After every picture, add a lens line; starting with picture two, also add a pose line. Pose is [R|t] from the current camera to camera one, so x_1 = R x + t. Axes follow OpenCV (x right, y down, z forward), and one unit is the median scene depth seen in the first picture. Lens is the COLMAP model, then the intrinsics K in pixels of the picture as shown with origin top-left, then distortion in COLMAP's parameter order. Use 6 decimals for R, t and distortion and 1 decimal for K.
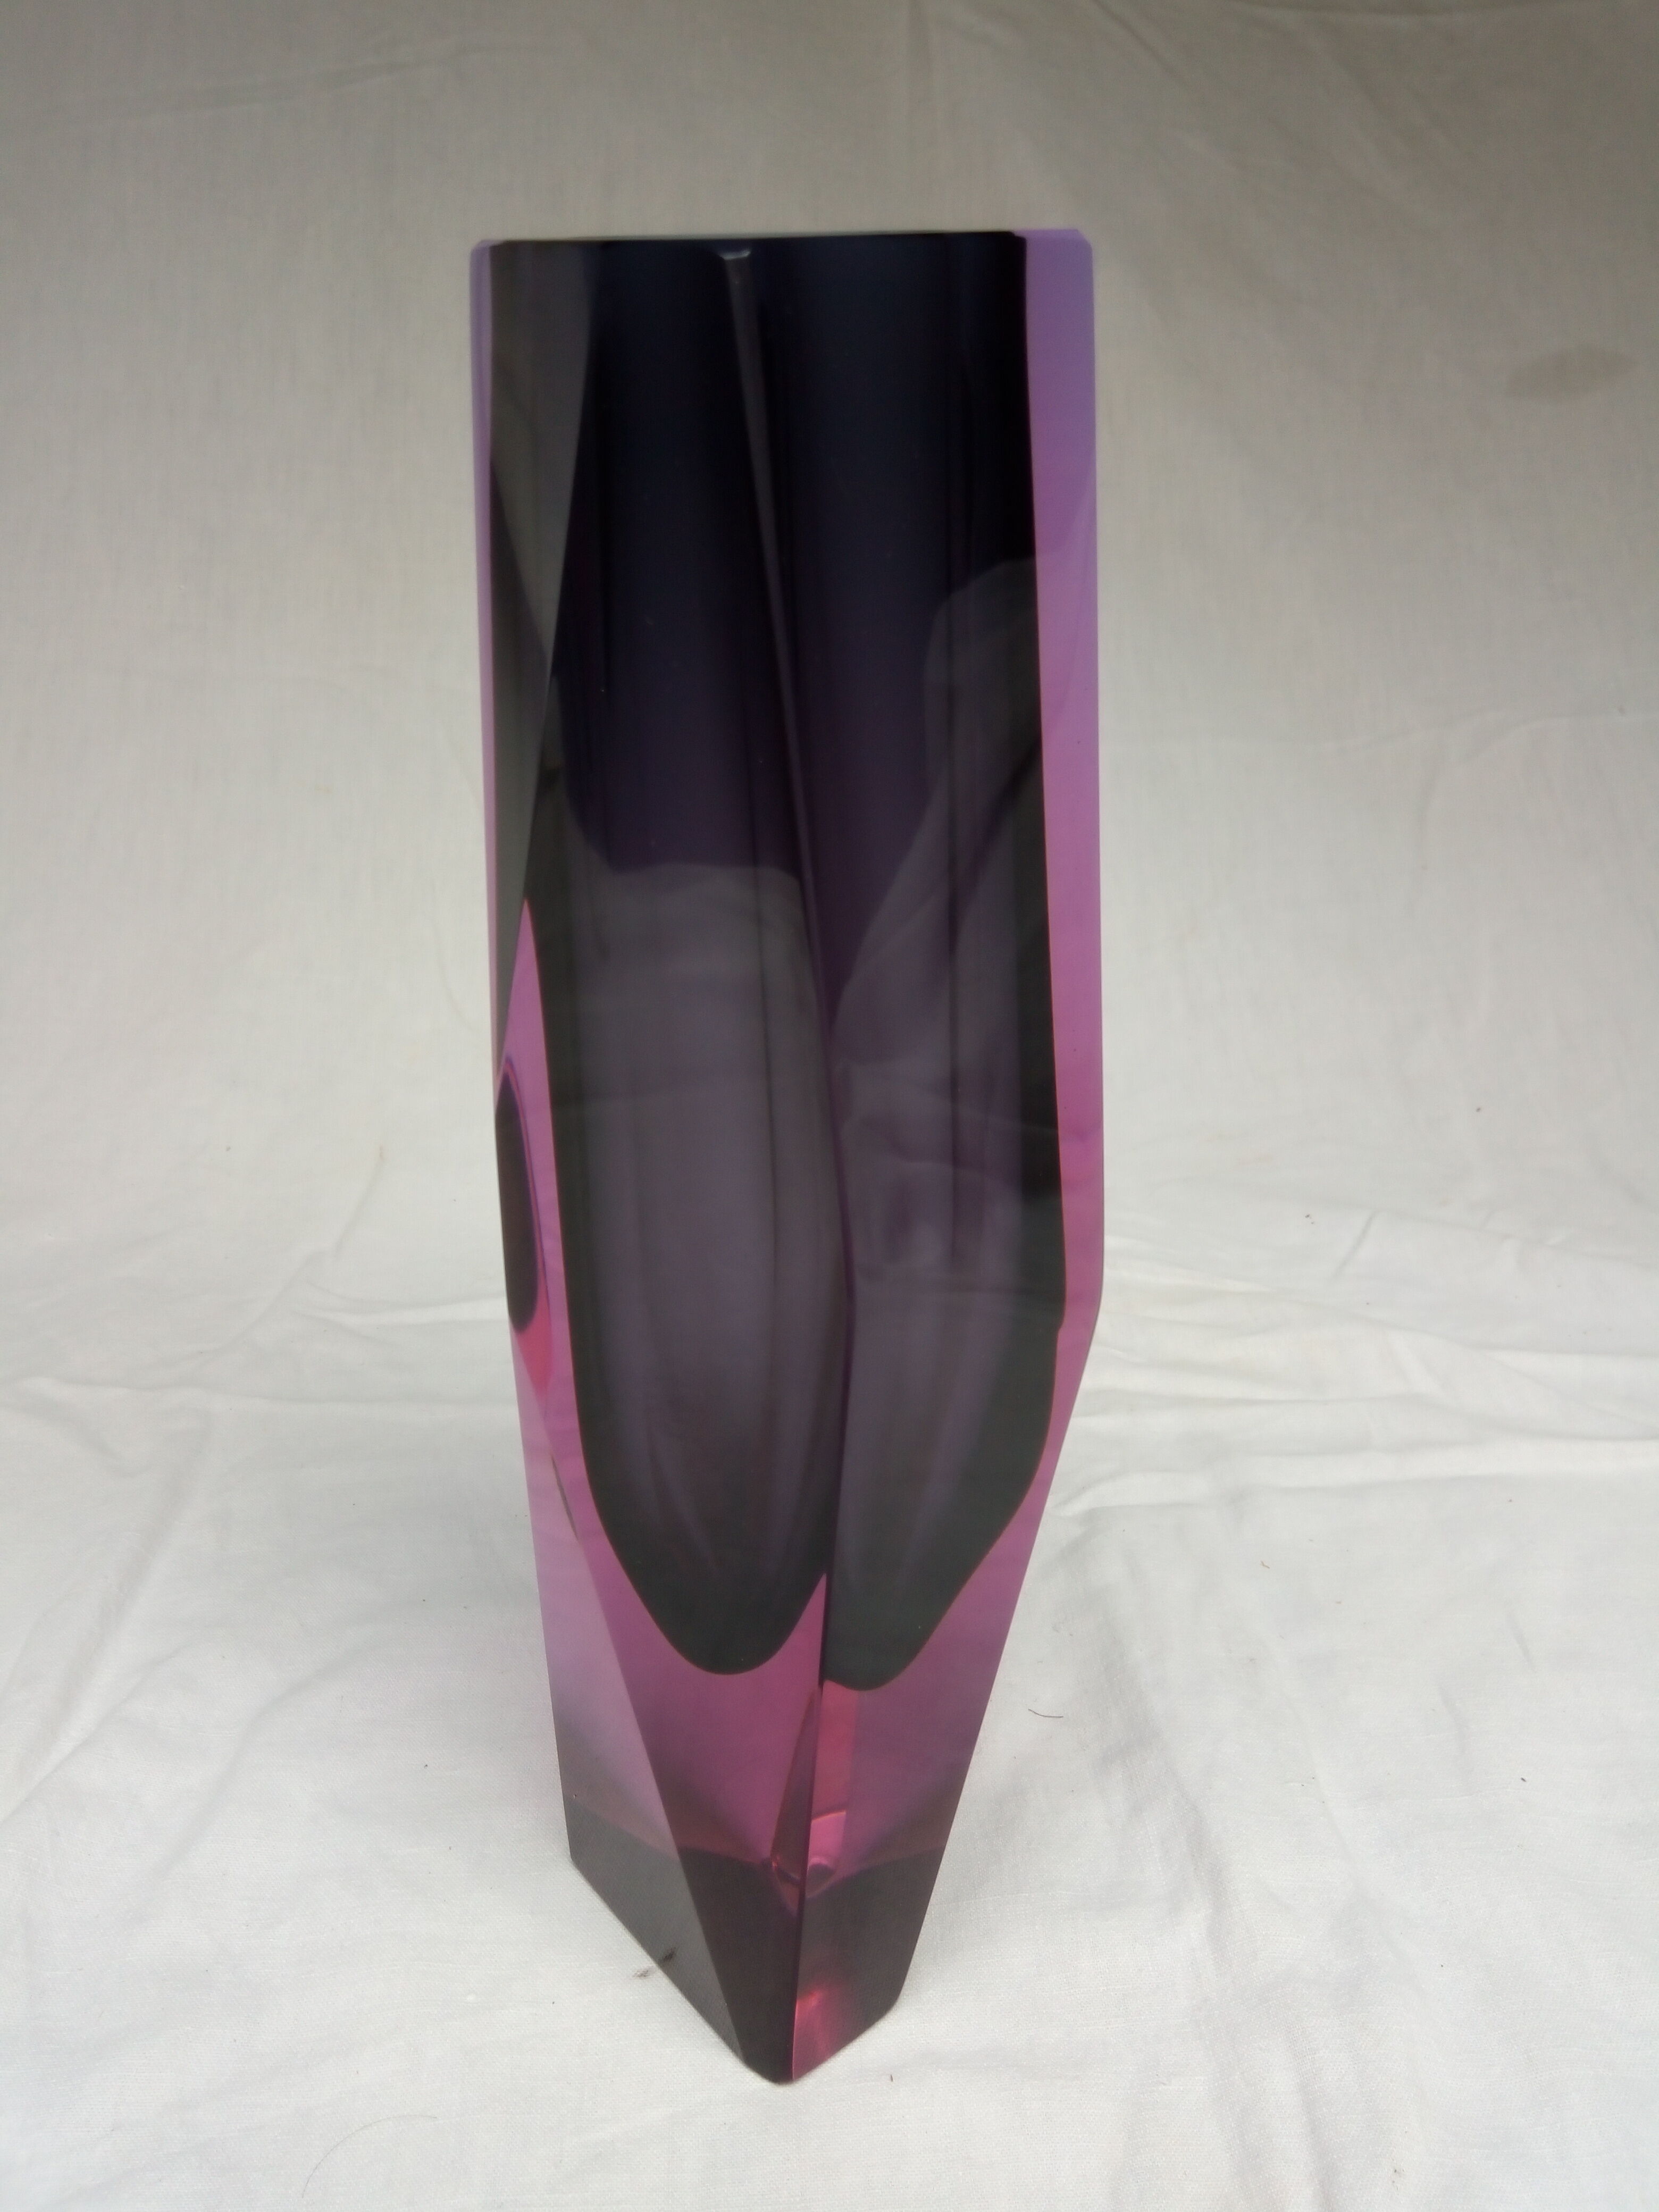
lens RADIAL K [[1830.4, 0, 855.4], [0, 1830.4, 1091.1], [0, 0, 1]] dist [0.041018, -0.078855]
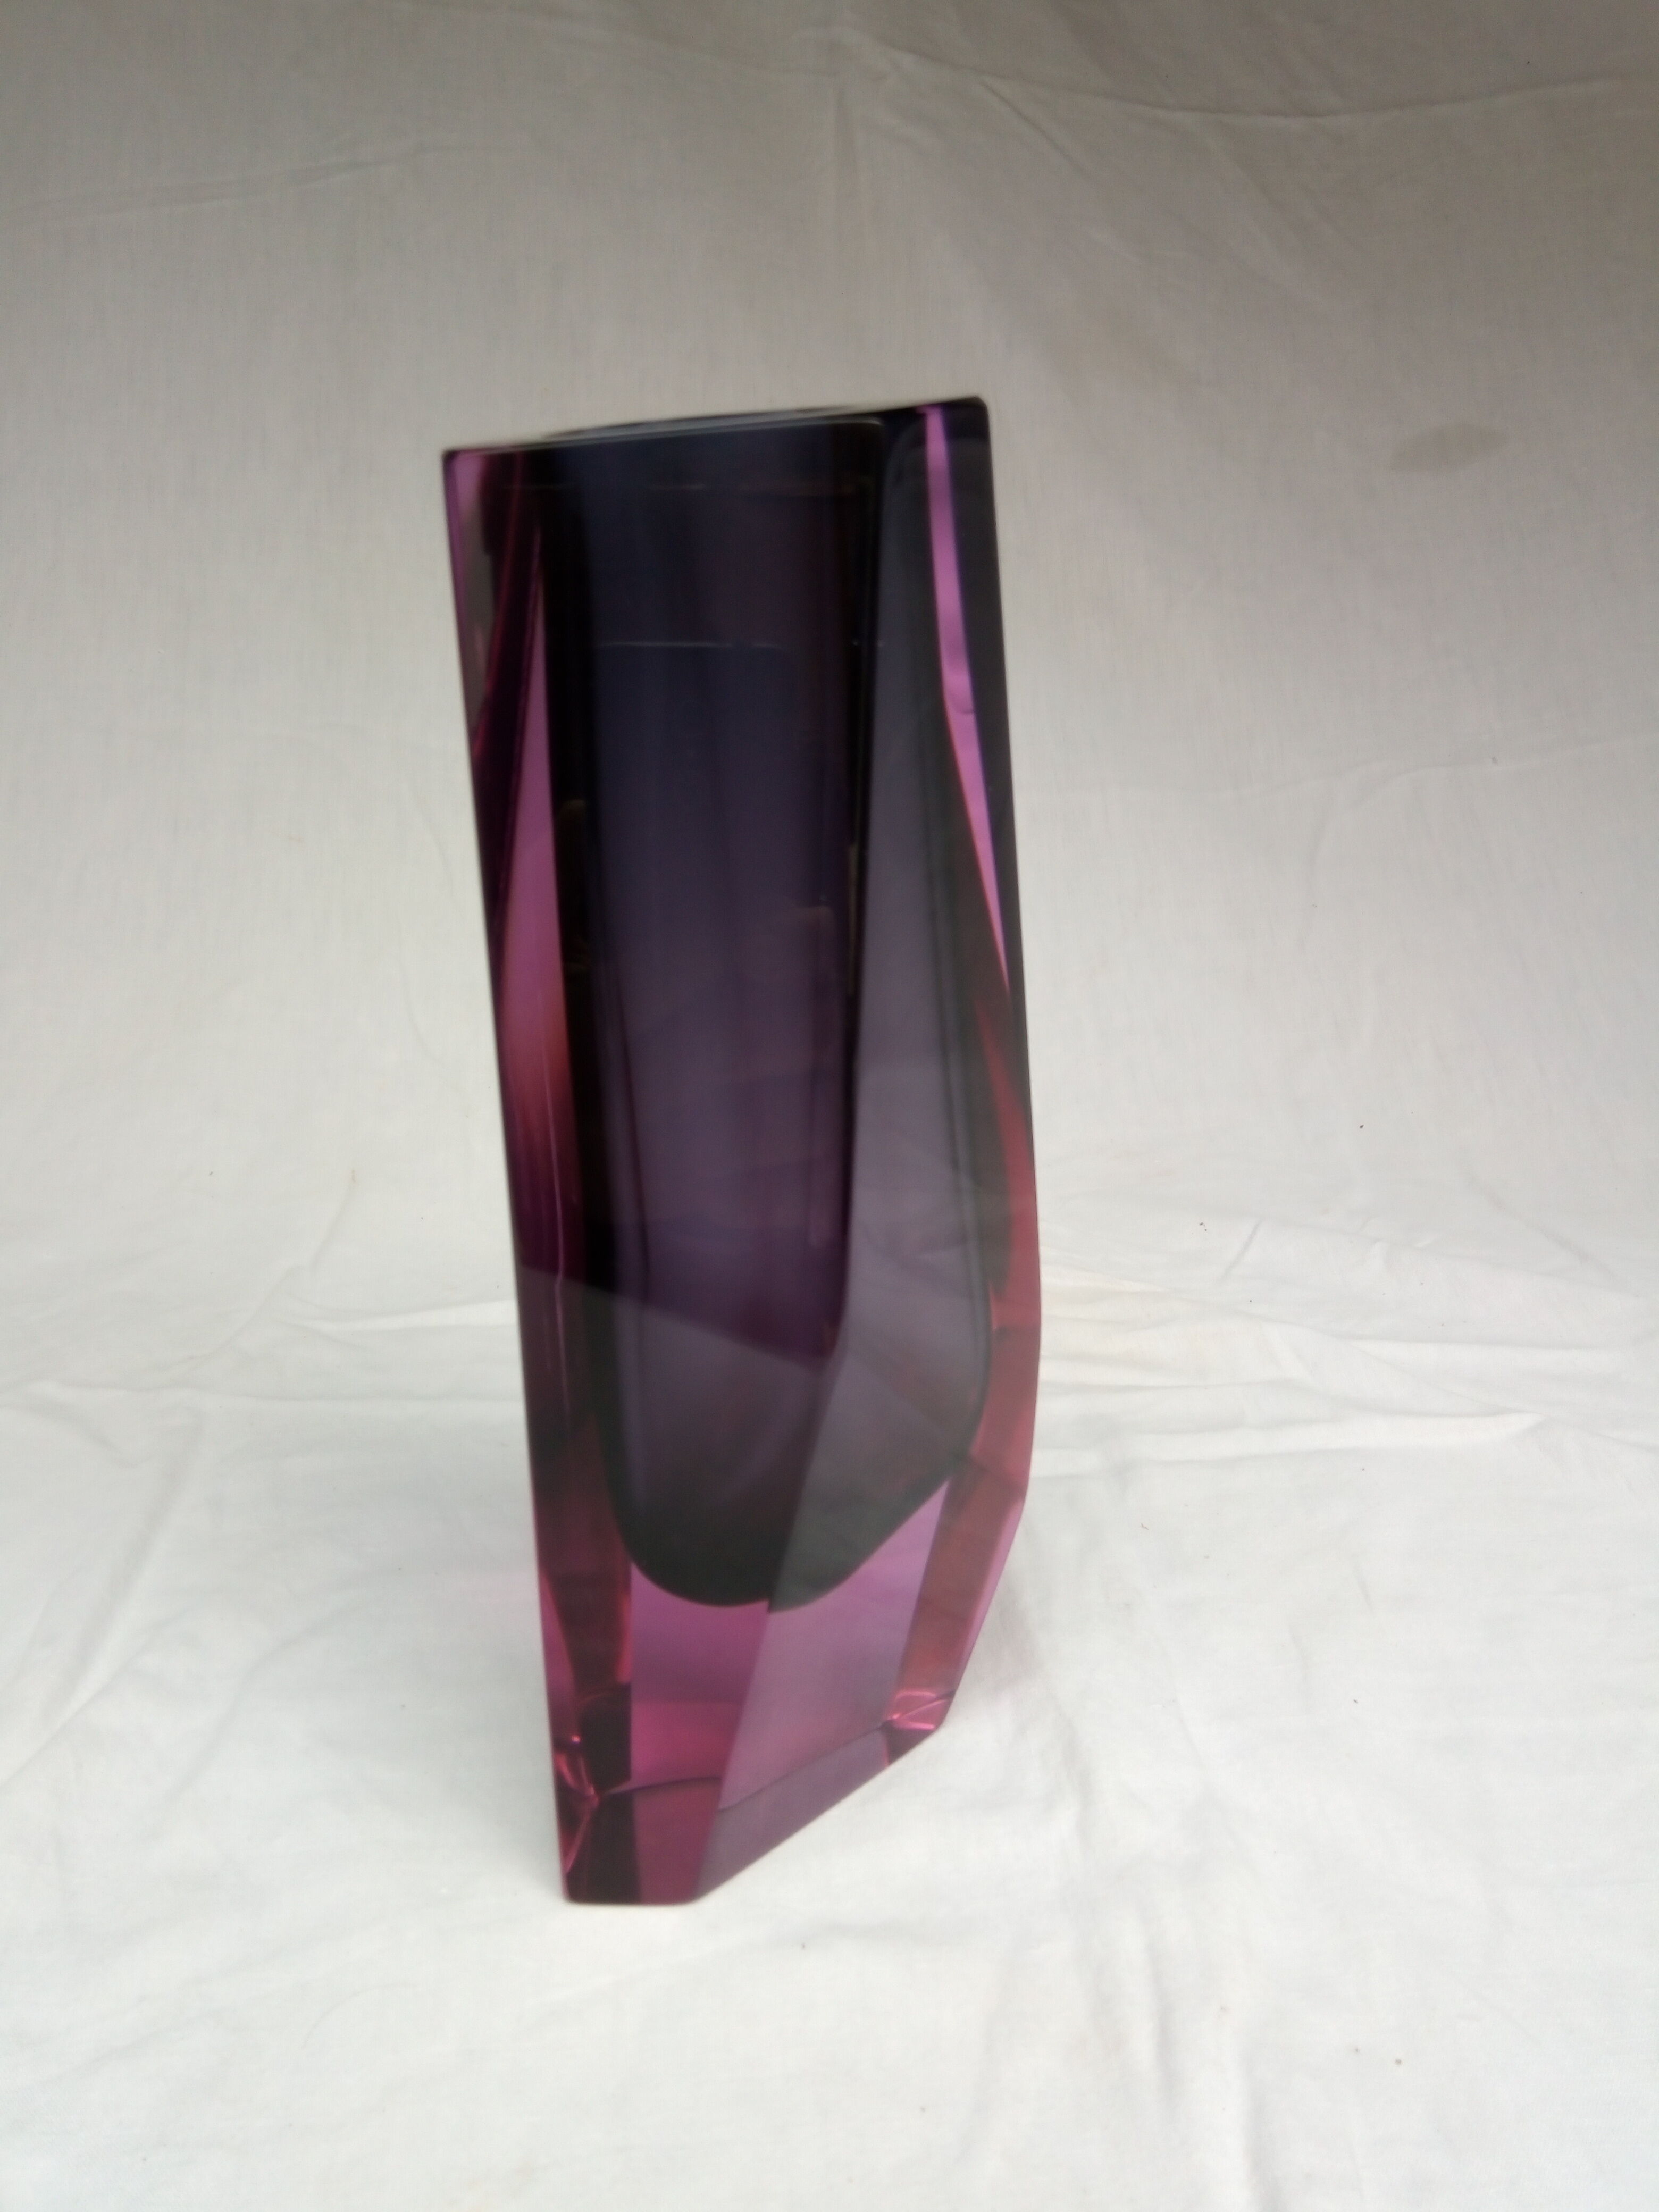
lens RADIAL K [[1830.4, 0, 859.9], [0, 1830.4, 1096.8], [0, 0, 1]] dist [0.041018, -0.078855]
pose [[0.999687, -0.009088, 0.023309, 0.020491], [0.009359, 0.999890, -0.011537, 0.003092], [-0.023201, 0.011752, 0.999662, -0.116587]]
